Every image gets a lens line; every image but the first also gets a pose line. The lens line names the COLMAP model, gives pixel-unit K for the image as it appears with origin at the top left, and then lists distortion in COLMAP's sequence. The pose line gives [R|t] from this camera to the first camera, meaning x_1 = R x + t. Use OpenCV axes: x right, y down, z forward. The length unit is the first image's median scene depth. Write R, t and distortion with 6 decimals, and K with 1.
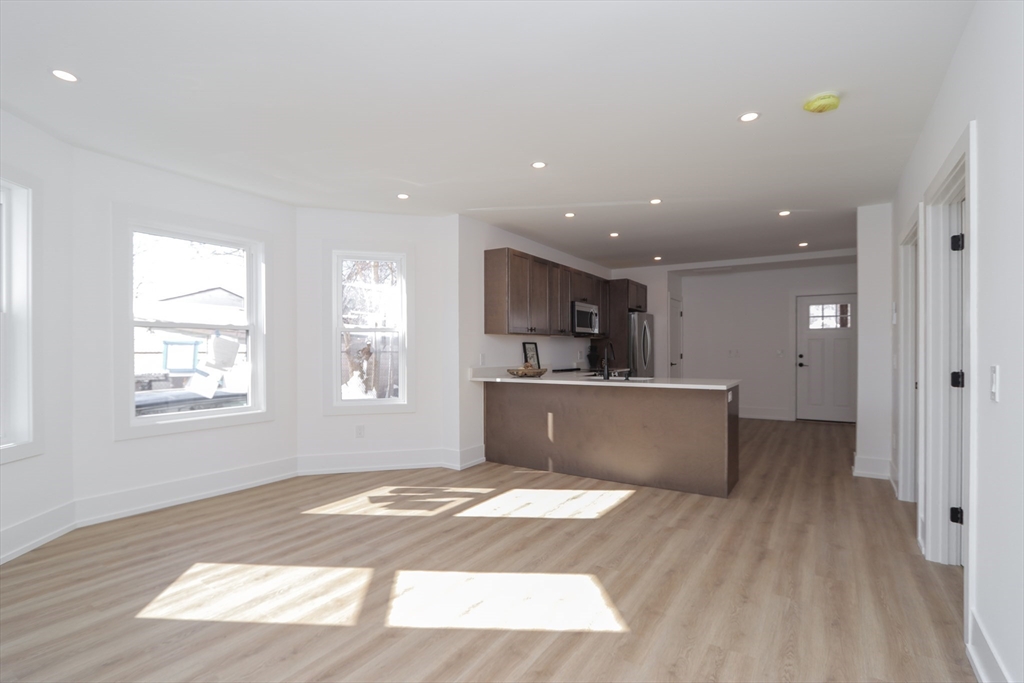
lens RADIAL K [[475.8, 0, 510.3], [0, 475.8, 352.4], [0, 0, 1]] dist [-0.011009, -0.000009]
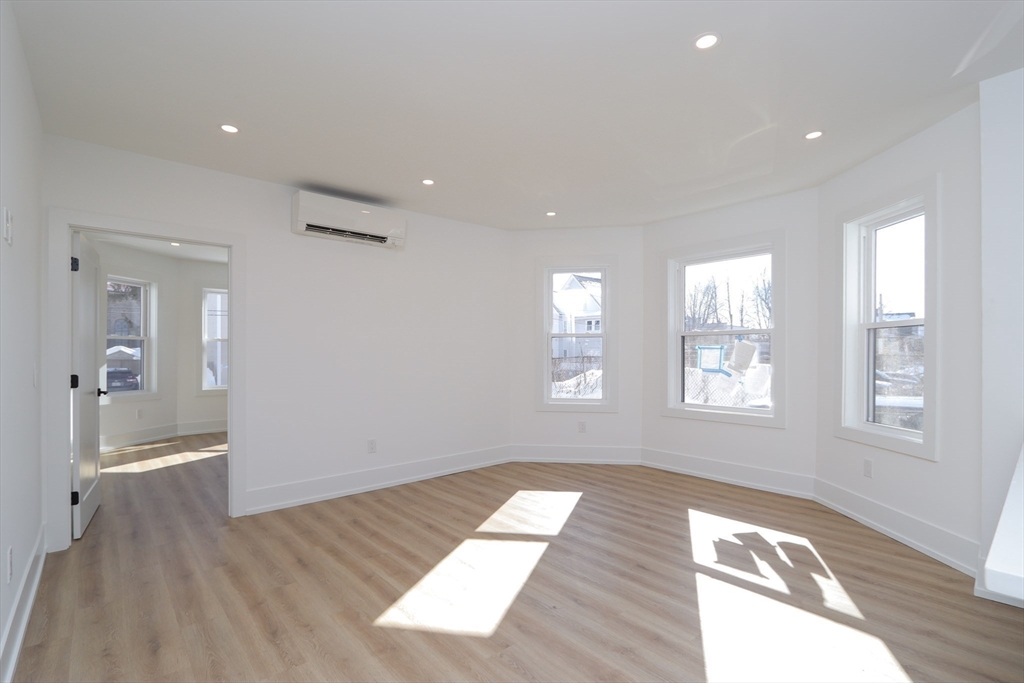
lens RADIAL K [[475.8, 0, 510.3], [0, 475.8, 352.4], [0, 0, 1]] dist [-0.011009, -0.000009]
pose [[-0.262853, -0.002394, -0.964833, 0.746156], [-0.004581, 0.999989, -0.001233, -0.004539], [0.964825, 0.004095, -0.262861, 0.993833]]
